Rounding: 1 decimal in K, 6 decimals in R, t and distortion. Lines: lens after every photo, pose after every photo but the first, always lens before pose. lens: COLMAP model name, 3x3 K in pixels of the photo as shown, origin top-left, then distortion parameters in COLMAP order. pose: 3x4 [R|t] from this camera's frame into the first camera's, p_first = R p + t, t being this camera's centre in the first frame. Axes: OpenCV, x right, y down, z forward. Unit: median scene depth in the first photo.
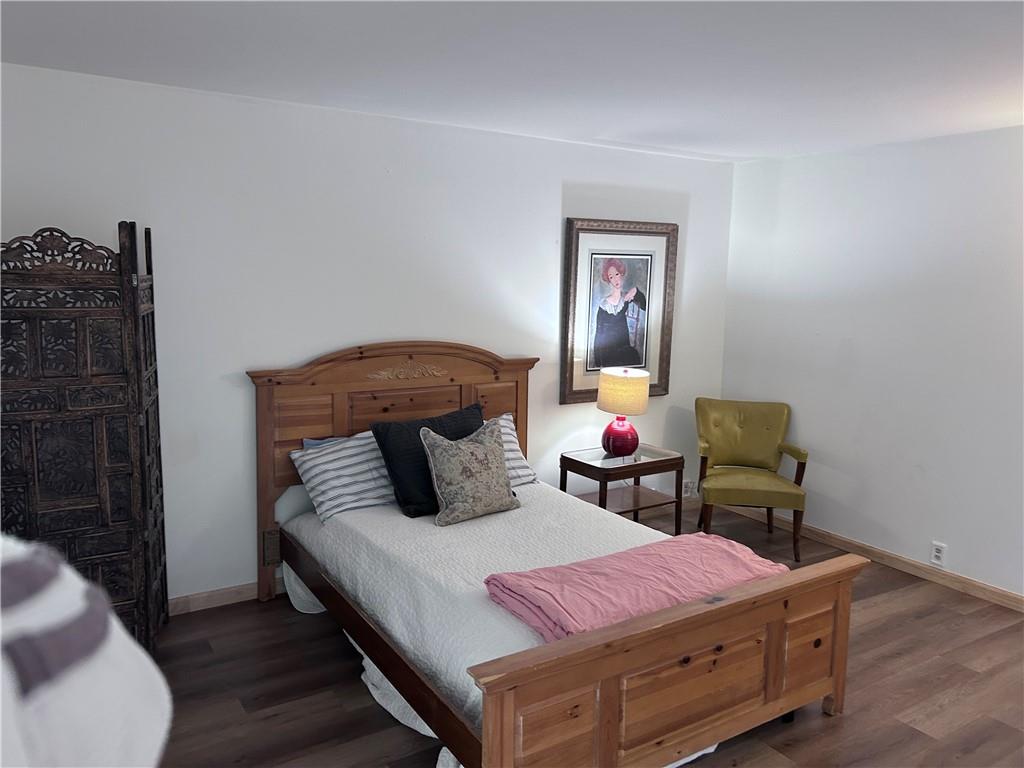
lens RADIAL K [[770.9, 0, 508.0], [0, 770.9, 388.7], [0, 0, 1]] dist [0.081525, -0.079100]
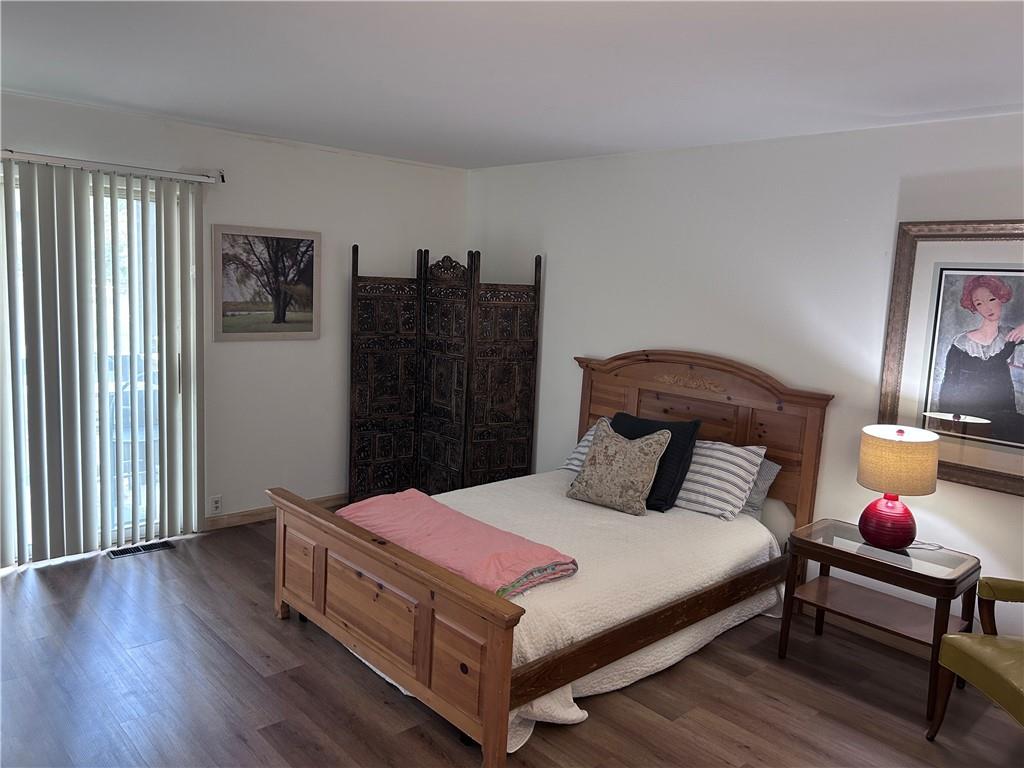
lens RADIAL K [[782.1, 0, 512.0], [0, 782.1, 384.0], [0, 0, 1]] dist [0.042998, -0.034690]
pose [[0.162060, 0.123771, -0.978988, 0.780136], [-0.191256, 0.977230, 0.091888, -0.062298], [0.968069, 0.172346, 0.182042, 0.504444]]
